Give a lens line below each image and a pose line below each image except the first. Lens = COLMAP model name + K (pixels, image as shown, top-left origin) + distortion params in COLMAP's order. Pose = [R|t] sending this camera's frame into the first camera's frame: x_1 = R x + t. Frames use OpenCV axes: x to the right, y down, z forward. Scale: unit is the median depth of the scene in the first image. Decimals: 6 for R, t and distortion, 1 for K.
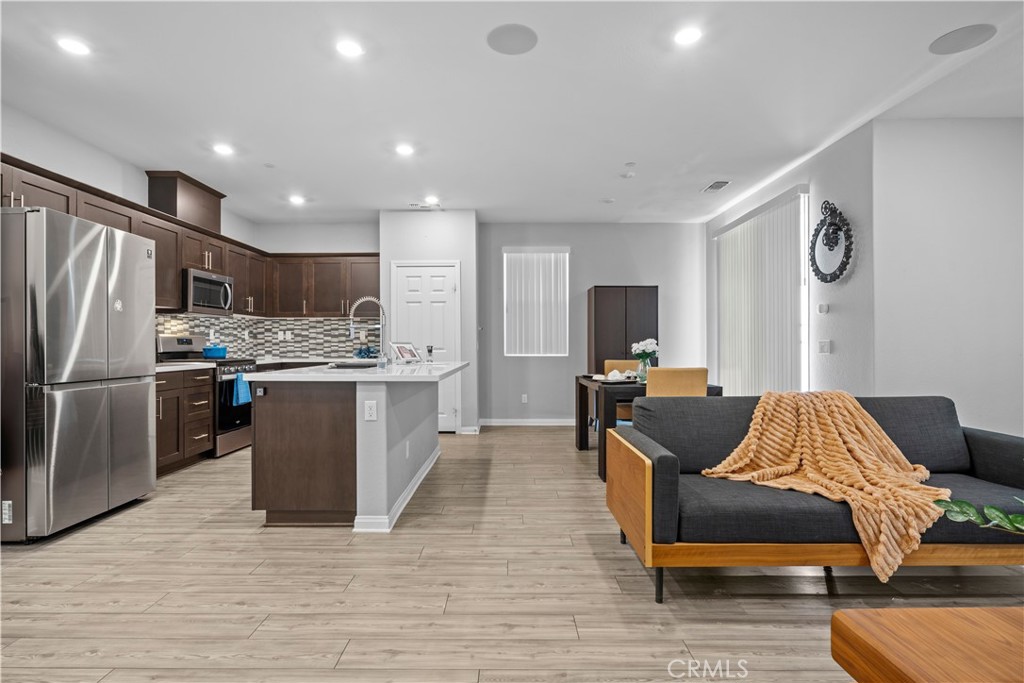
lens RADIAL K [[527.5, 0, 505.8], [0, 527.5, 338.5], [0, 0, 1]] dist [0.000220, -0.002253]
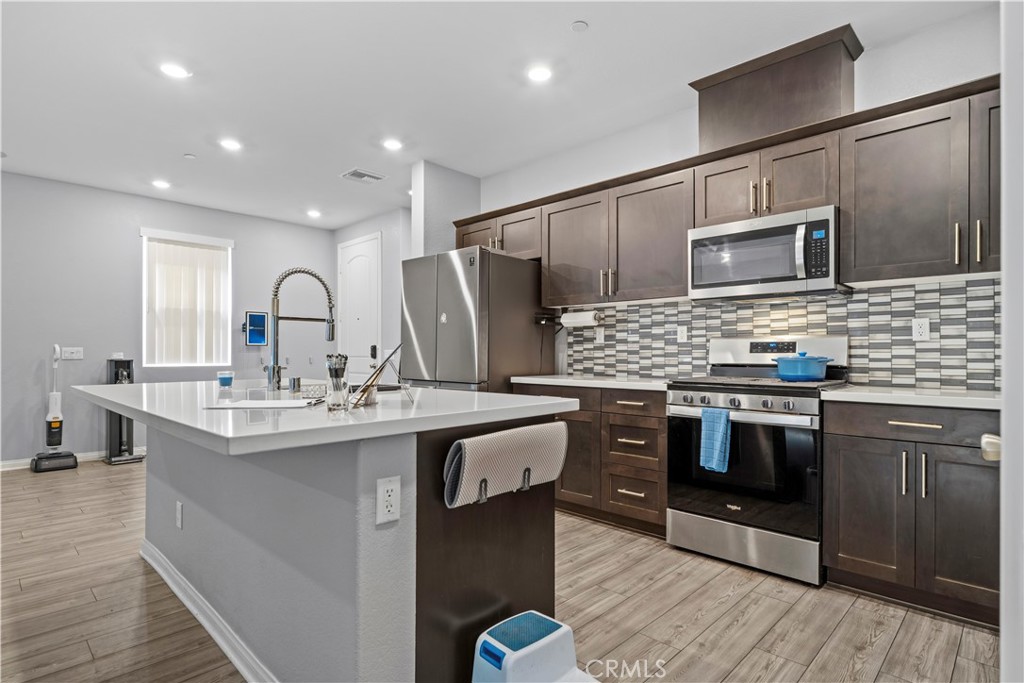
lens RADIAL K [[527.5, 0, 518.2], [0, 527.5, 357.7], [0, 0, 1]] dist [0.000220, -0.002253]
pose [[-0.687543, 0.005653, -0.726122, -0.003083], [0.006724, 0.999976, 0.001419, 0.013806], [0.726113, -0.003906, -0.687565, 1.122452]]
